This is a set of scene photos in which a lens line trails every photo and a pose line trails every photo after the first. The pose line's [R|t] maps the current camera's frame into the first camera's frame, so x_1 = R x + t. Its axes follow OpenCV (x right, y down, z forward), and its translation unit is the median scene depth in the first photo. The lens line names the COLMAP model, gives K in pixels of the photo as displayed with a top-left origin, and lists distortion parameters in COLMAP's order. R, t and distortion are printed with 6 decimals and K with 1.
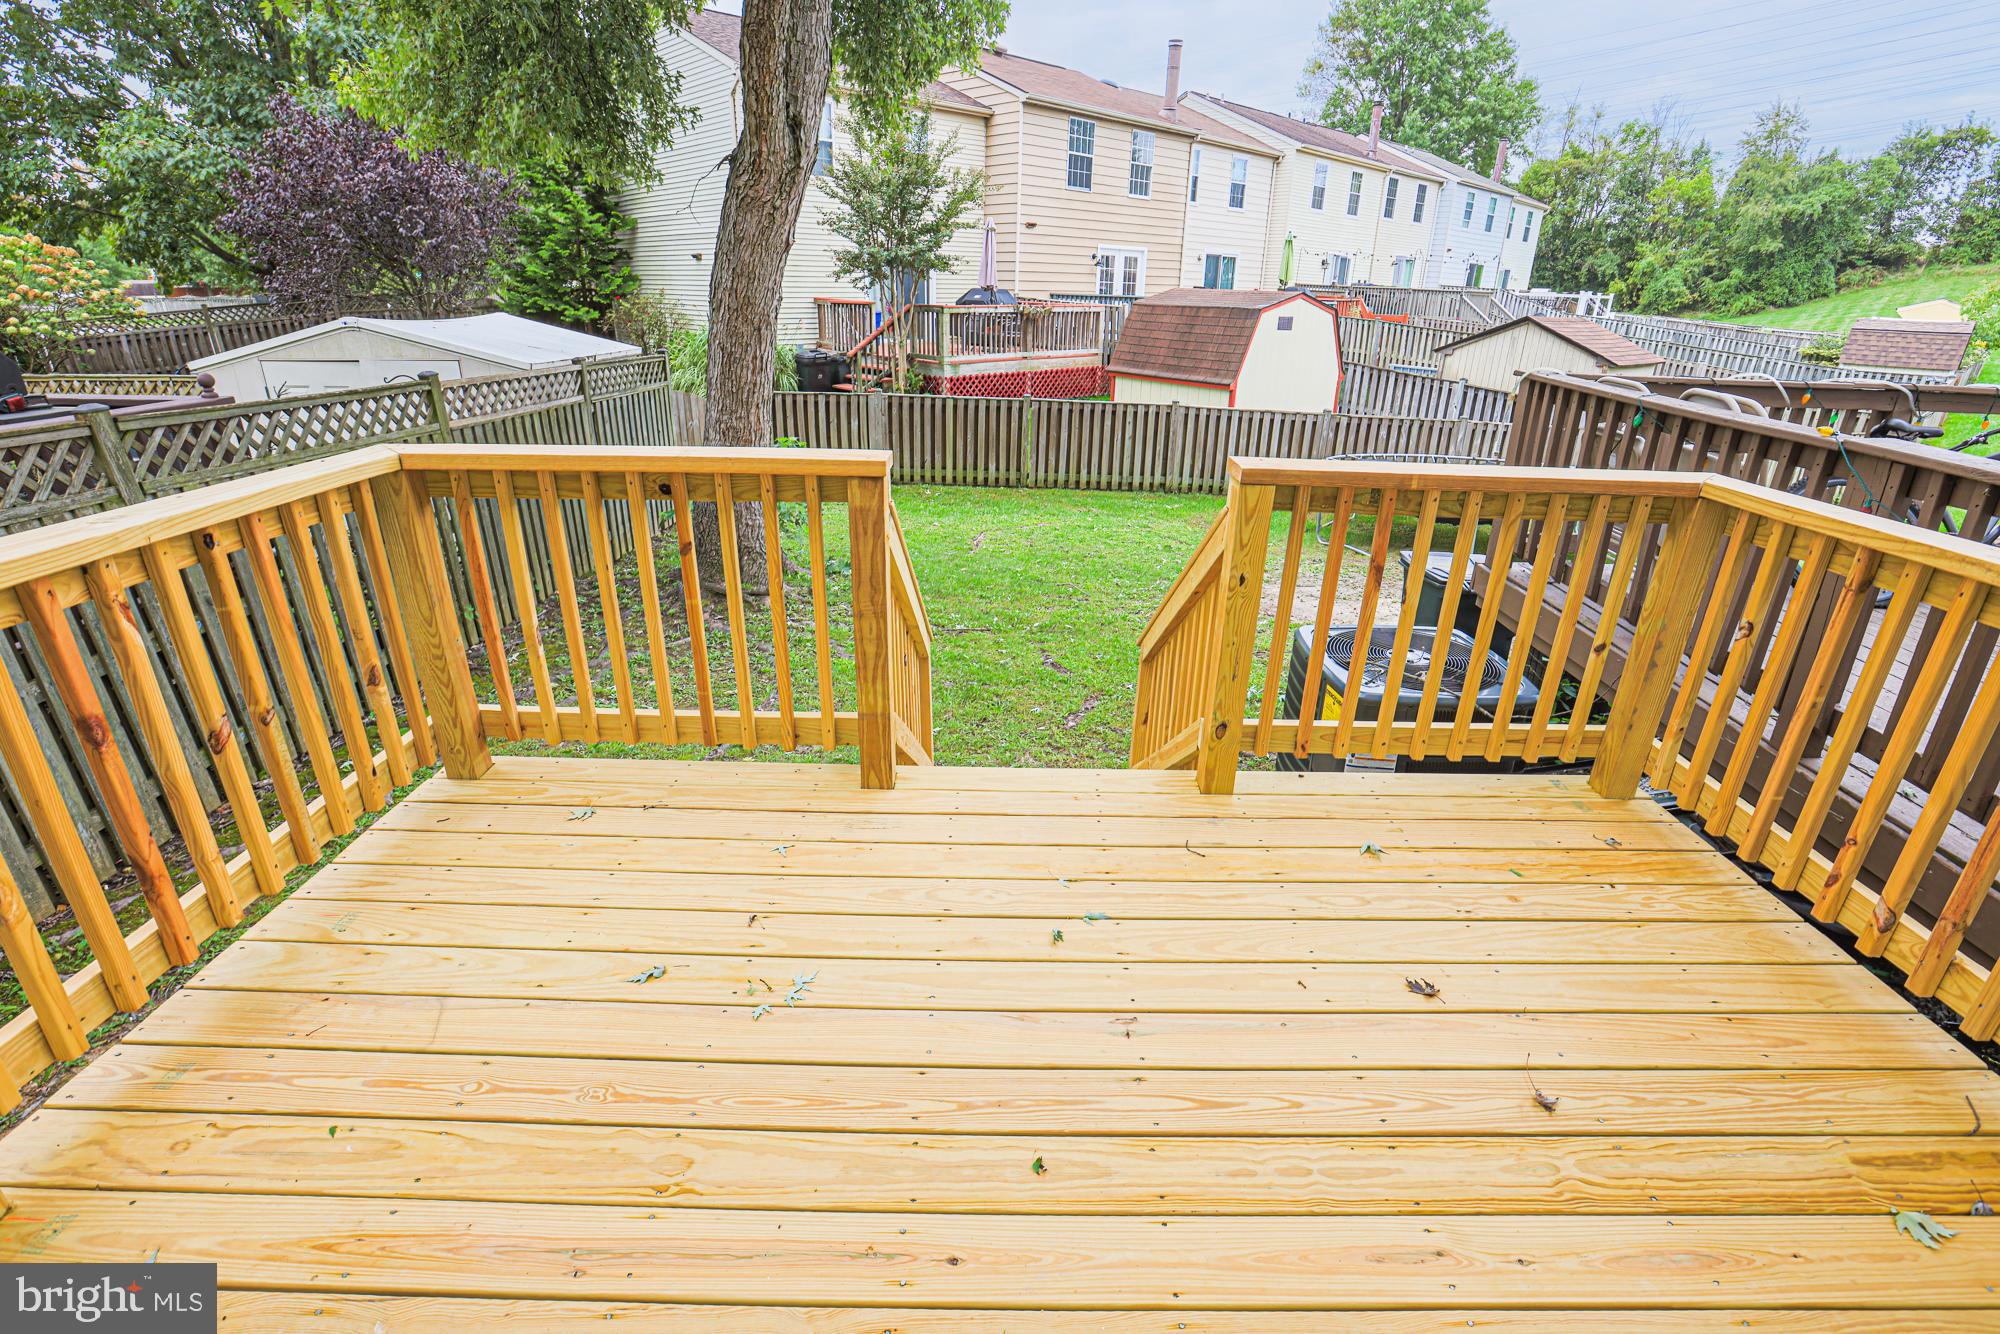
lens RADIAL K [[927.8, 0, 1009.8], [0, 927.8, 674.3], [0, 0, 1]] dist [-0.050453, 0.015954]
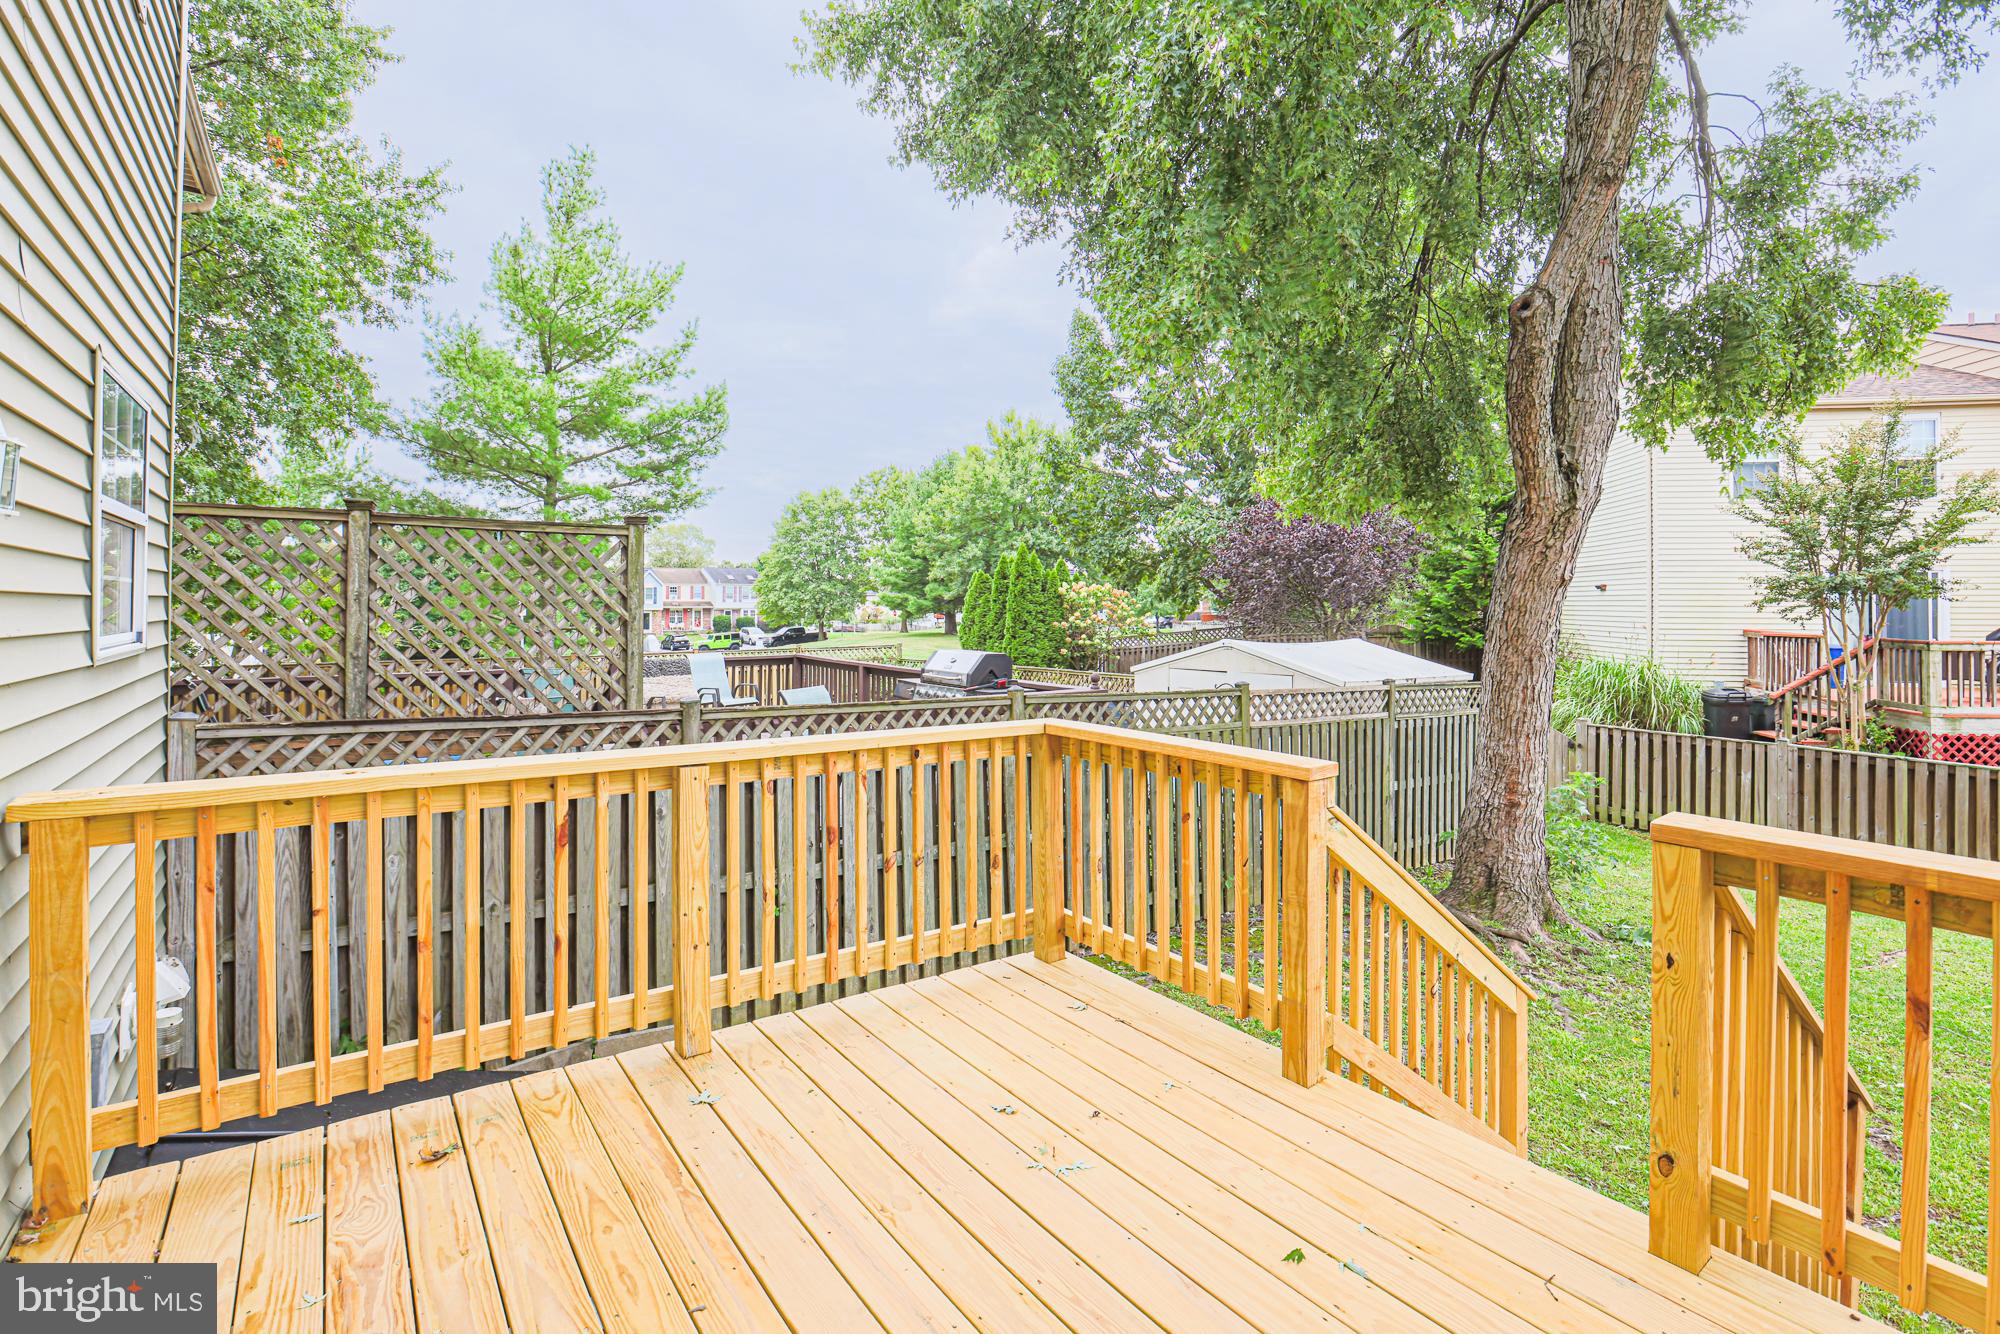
lens RADIAL K [[927.8, 0, 925.6], [0, 927.8, 605.8], [0, 0, 1]] dist [-0.050453, 0.015954]
pose [[0.545893, -0.019733, -0.837622, 0.177011], [-0.318938, 0.919564, -0.229521, 0.000167], [0.774777, 0.392443, 0.495690, -0.005916]]
